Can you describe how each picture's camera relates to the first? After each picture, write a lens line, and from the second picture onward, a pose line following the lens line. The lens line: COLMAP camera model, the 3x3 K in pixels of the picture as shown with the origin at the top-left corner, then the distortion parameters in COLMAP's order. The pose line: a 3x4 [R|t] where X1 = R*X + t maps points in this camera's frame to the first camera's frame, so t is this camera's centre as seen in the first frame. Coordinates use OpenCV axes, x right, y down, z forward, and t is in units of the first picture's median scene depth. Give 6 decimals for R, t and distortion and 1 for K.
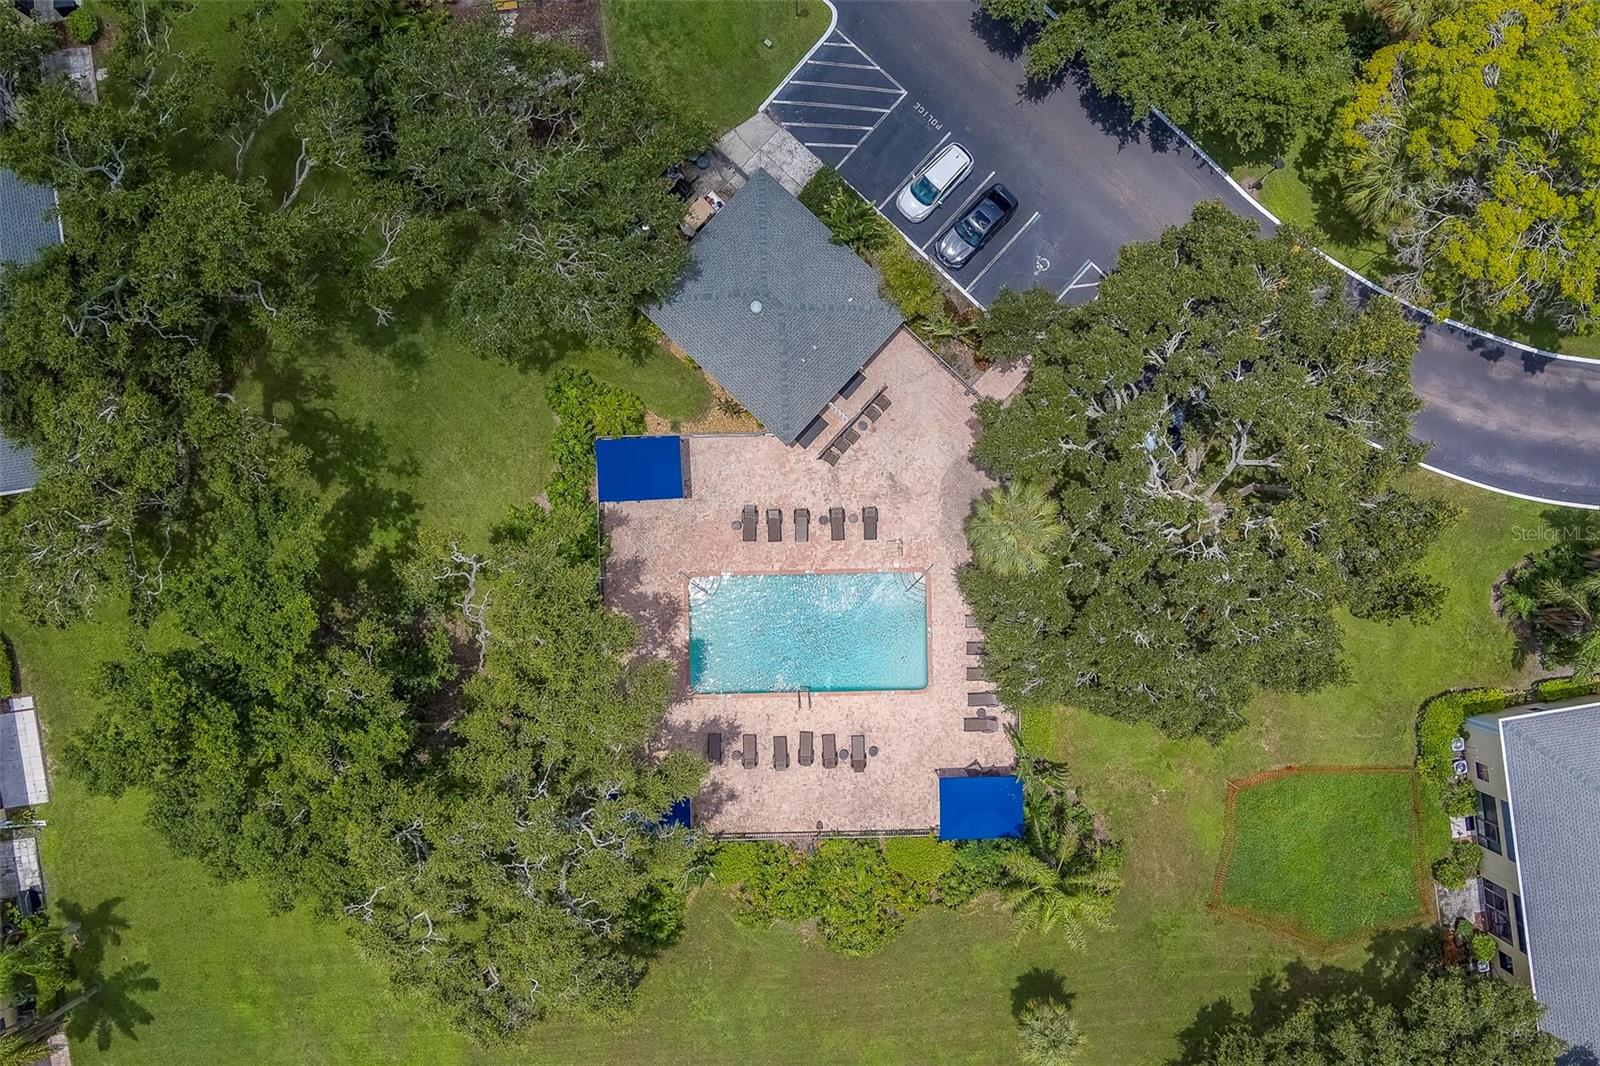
lens RADIAL K [[1273.6, 0, 799.5], [0, 1273.6, 528.6], [0, 0, 1]] dist [-0.066369, 0.015623]
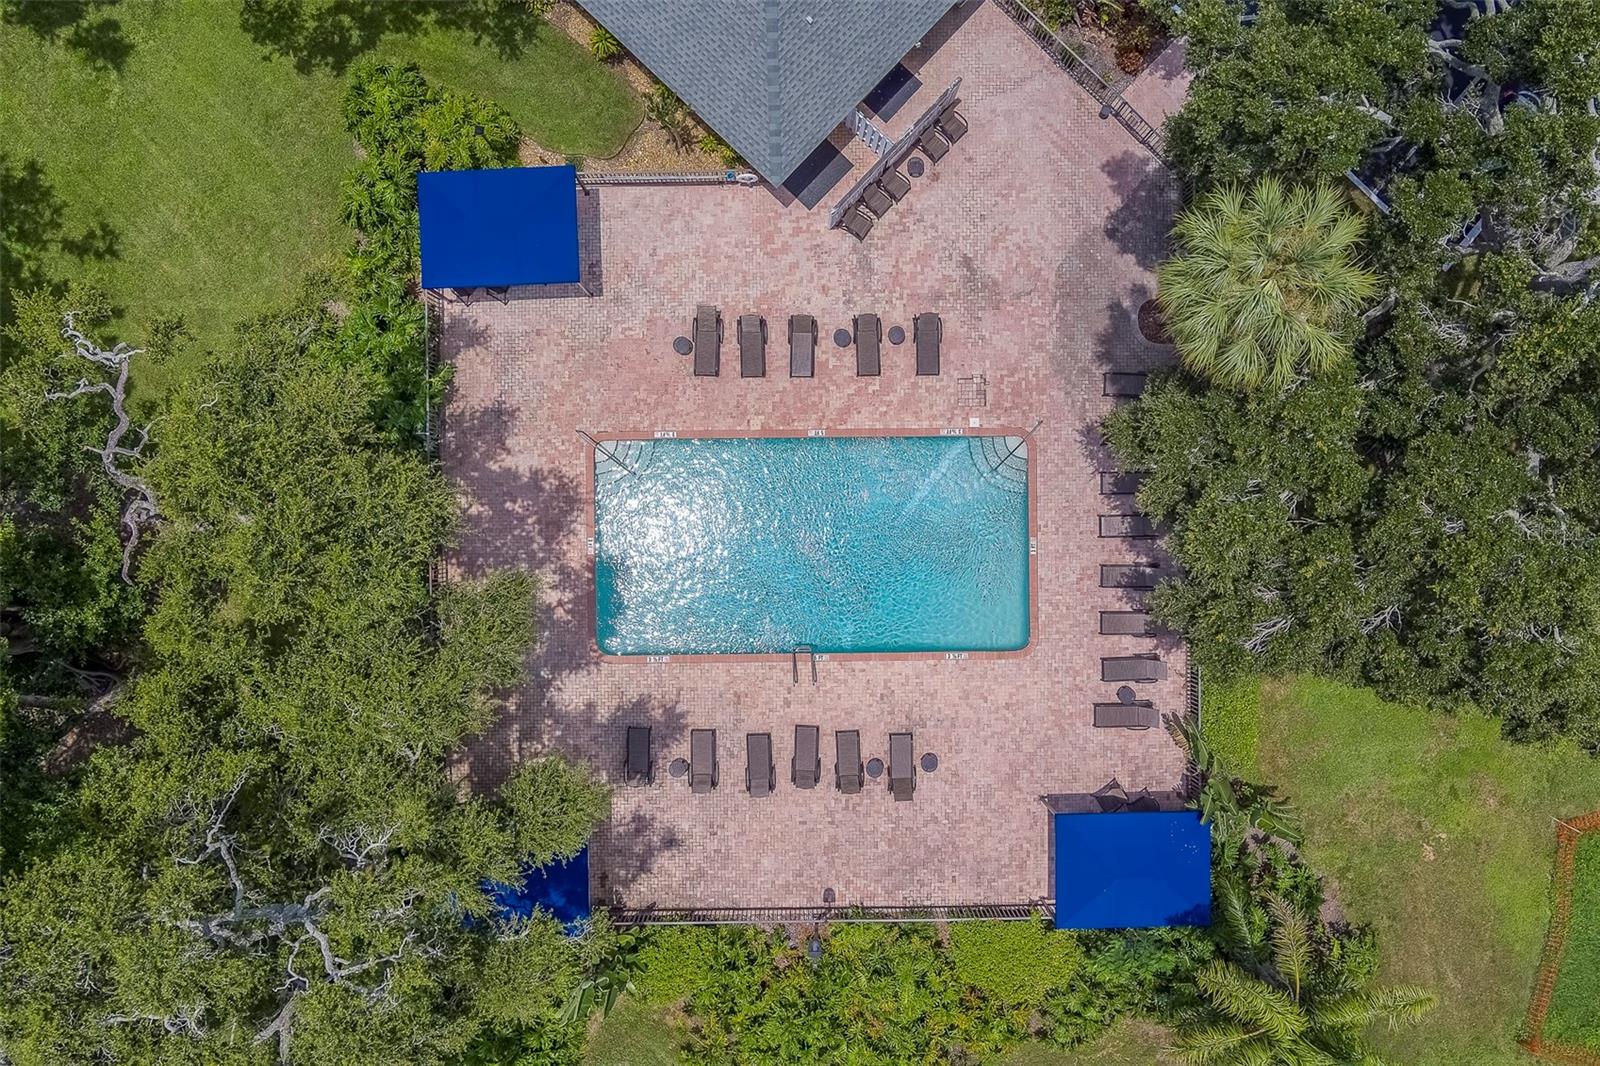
lens RADIAL K [[1273.6, 0, 798.9], [0, 1273.6, 532.7], [0, 0, 1]] dist [-0.066369, 0.015623]
pose [[0.999932, 0.010177, 0.005631, -0.002033], [-0.010169, 0.999947, -0.001430, 0.077619], [-0.005645, 0.001372, 0.999983, 0.452989]]
